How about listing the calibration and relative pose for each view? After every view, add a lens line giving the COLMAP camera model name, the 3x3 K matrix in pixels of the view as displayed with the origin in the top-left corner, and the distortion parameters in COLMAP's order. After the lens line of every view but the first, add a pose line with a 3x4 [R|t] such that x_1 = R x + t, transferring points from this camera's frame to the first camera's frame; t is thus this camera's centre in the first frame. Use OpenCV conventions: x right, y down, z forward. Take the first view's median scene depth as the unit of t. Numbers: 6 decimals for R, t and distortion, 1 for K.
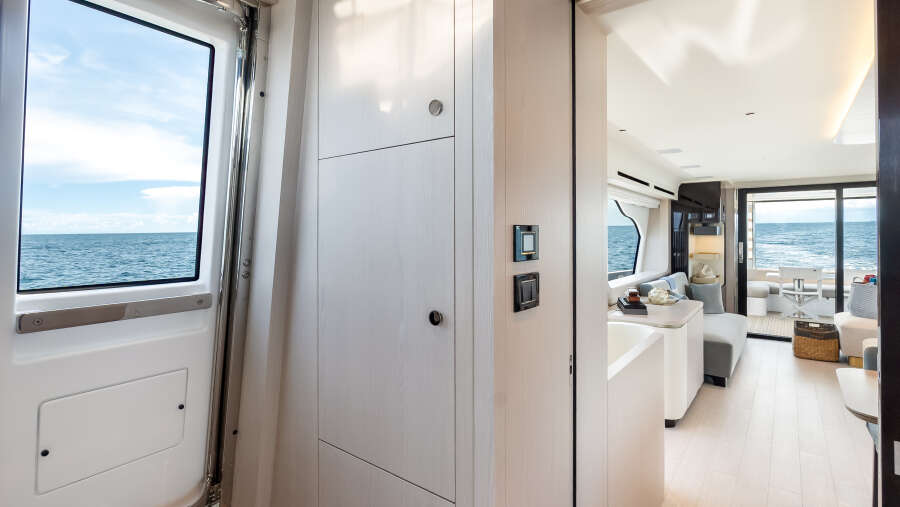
lens RADIAL K [[432.2, 0, 450.0], [0, 432.2, 236.5], [0, 0, 1]] dist [0.000593, 0.000961]
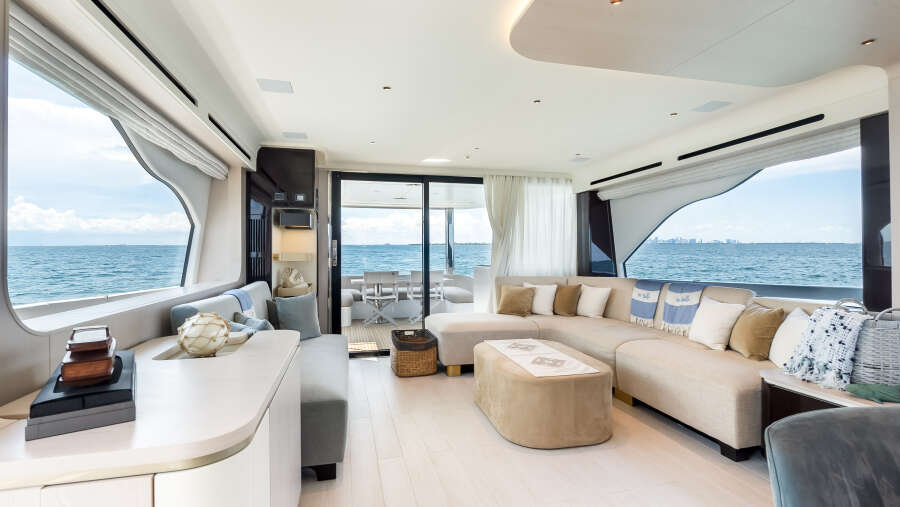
lens RADIAL K [[417.6, 0, 452.3], [0, 417.6, 254.4], [0, 0, 1]] dist [-0.001152, -0.000164]
pose [[0.611445, -0.001544, 0.791286, 0.218325], [0.002213, 0.999998, 0.000241, 0.043664], [-0.791284, 0.001604, 0.611447, 0.397059]]
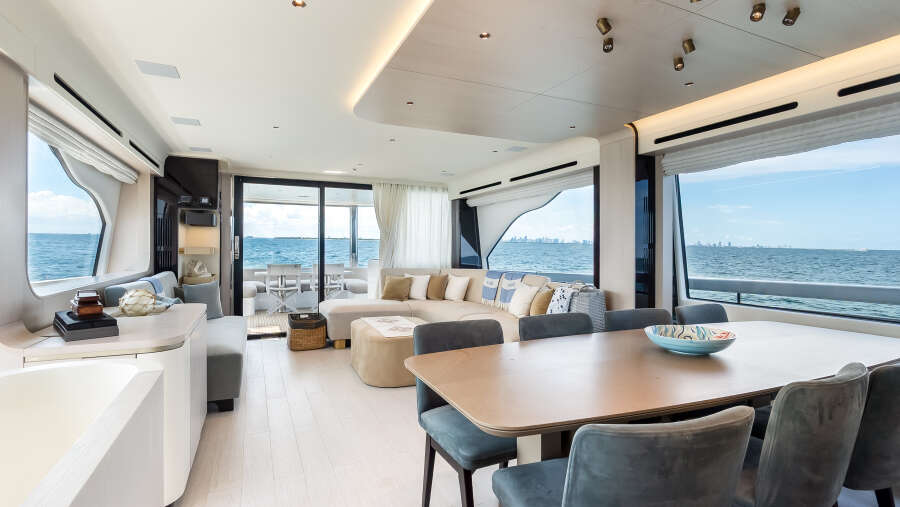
lens RADIAL K [[426.3, 0, 450.0], [0, 426.3, 253.5], [0, 0, 1]] dist [-0.001001, 0.000187]
pose [[0.459707, -0.006794, 0.888045, 0.098370], [-0.007932, 0.999899, 0.011756, 0.039328], [-0.888035, -0.012448, 0.459606, 0.219143]]
